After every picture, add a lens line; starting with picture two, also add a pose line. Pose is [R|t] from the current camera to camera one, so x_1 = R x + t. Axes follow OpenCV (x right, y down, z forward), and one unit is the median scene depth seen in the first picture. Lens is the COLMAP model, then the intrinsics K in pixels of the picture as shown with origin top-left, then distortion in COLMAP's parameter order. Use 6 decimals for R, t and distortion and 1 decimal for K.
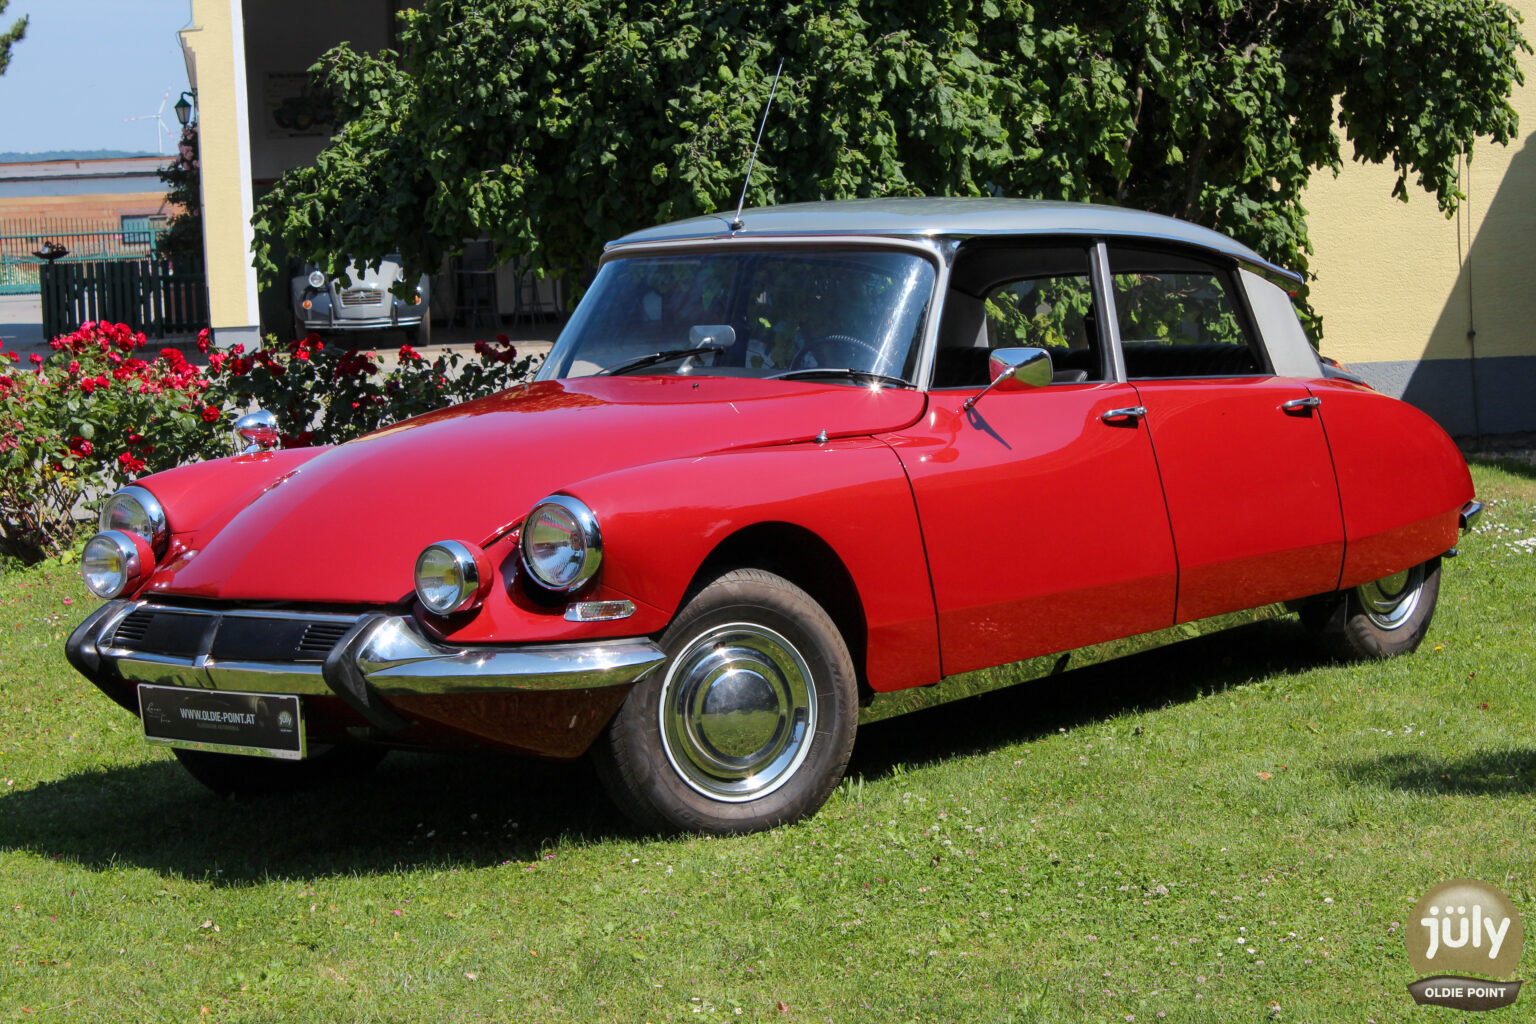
lens RADIAL K [[3605.9, 0, 768.0], [0, 3605.9, 512.0], [0, 0, 1]] dist [0.082304, 0.062784]
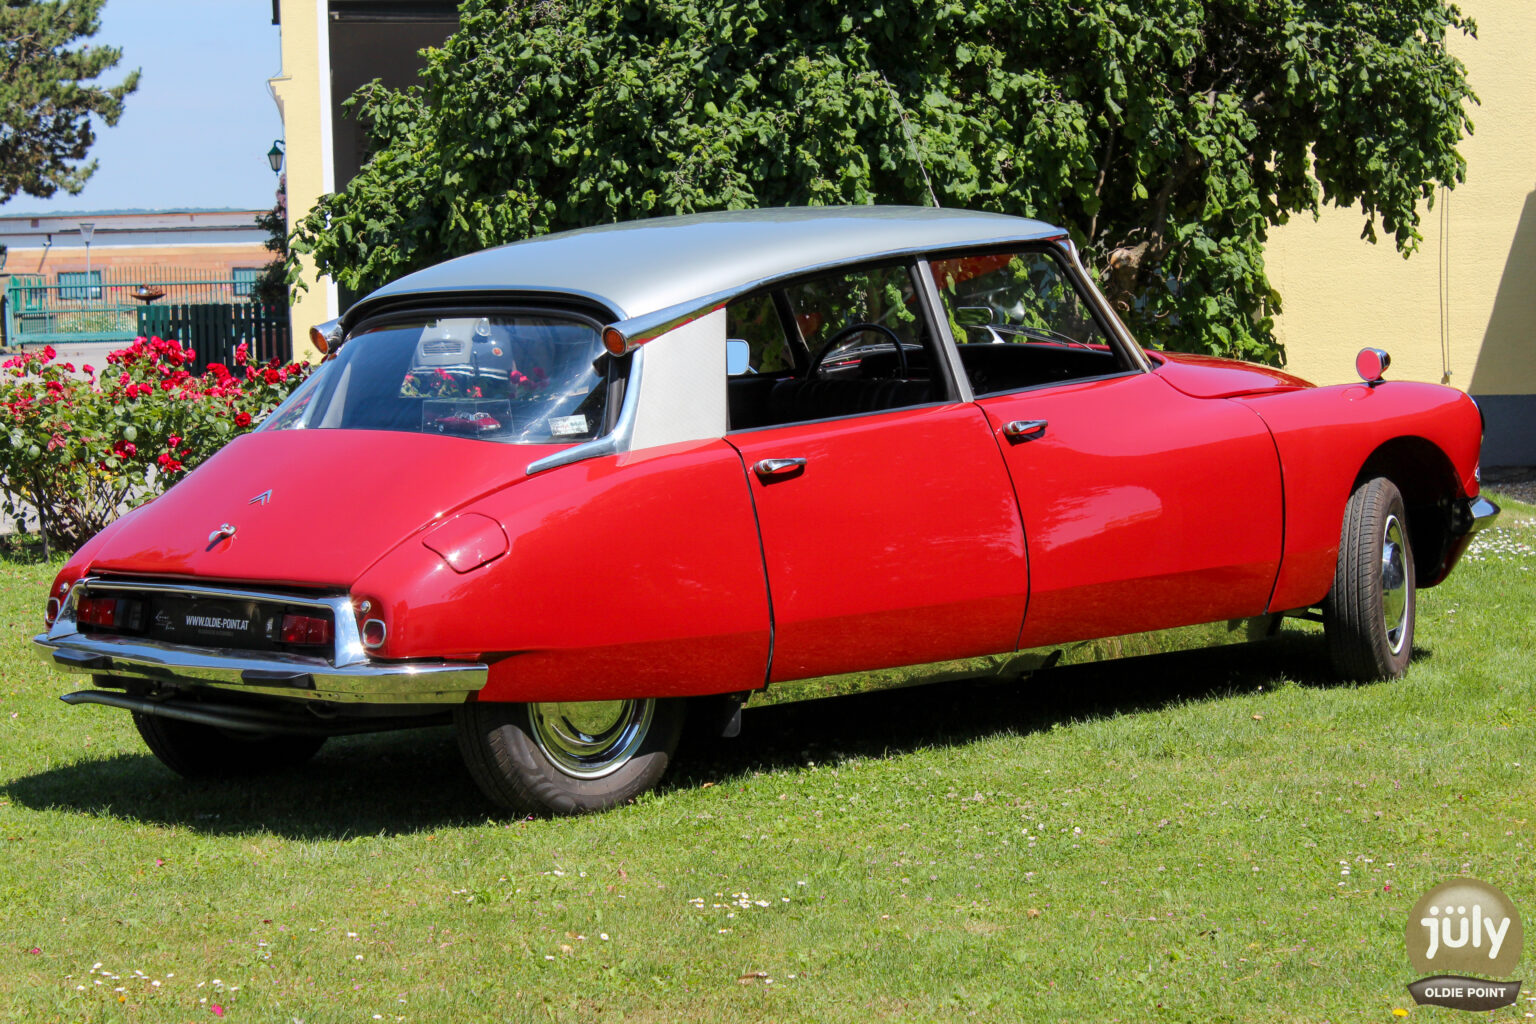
lens RADIAL K [[3605.9, 0, 768.0], [0, 3605.9, 512.0], [0, 0, 1]] dist [0.082304, 0.062784]
pose [[0.999367, 0.017604, -0.030926, 0.041053], [-0.018155, 0.999680, -0.017633, 0.018923], [0.030606, 0.018183, 0.999366, -0.084282]]
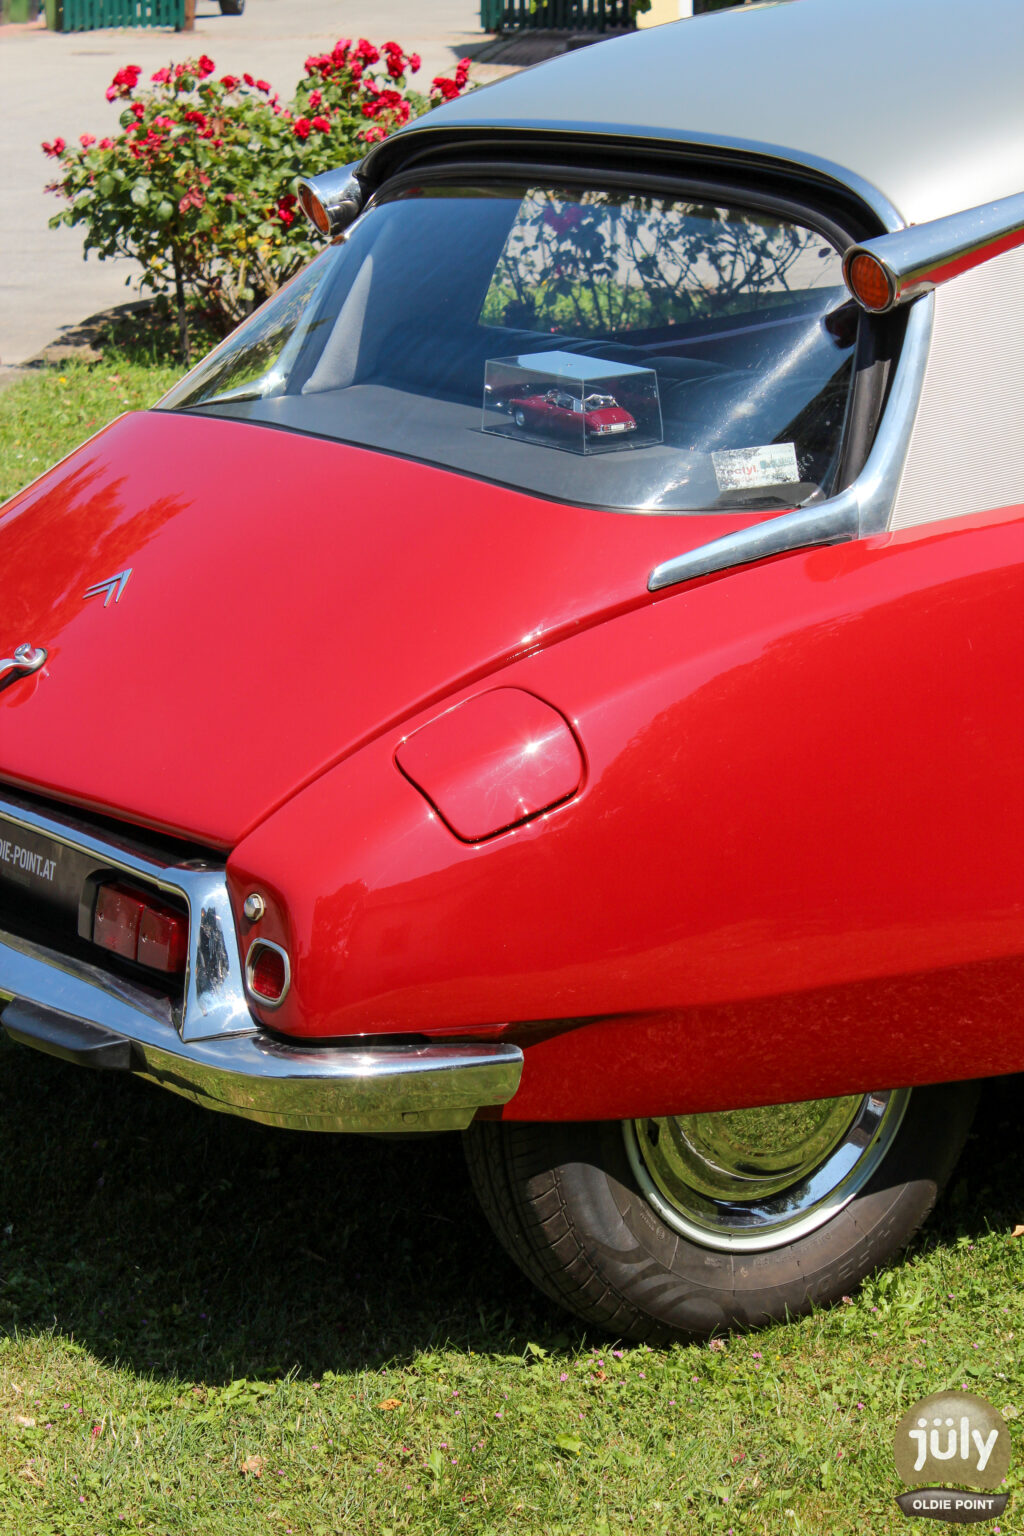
lens RADIAL K [[3605.9, 0, 512.0], [0, 3605.9, 768.0], [0, 0, 1]] dist [0.082304, 0.062784]
pose [[0.976468, 0.085987, -0.197778, 0.026048], [-0.054741, 0.985864, 0.158351, -0.028469], [0.208598, -0.143798, 0.967372, 0.265454]]
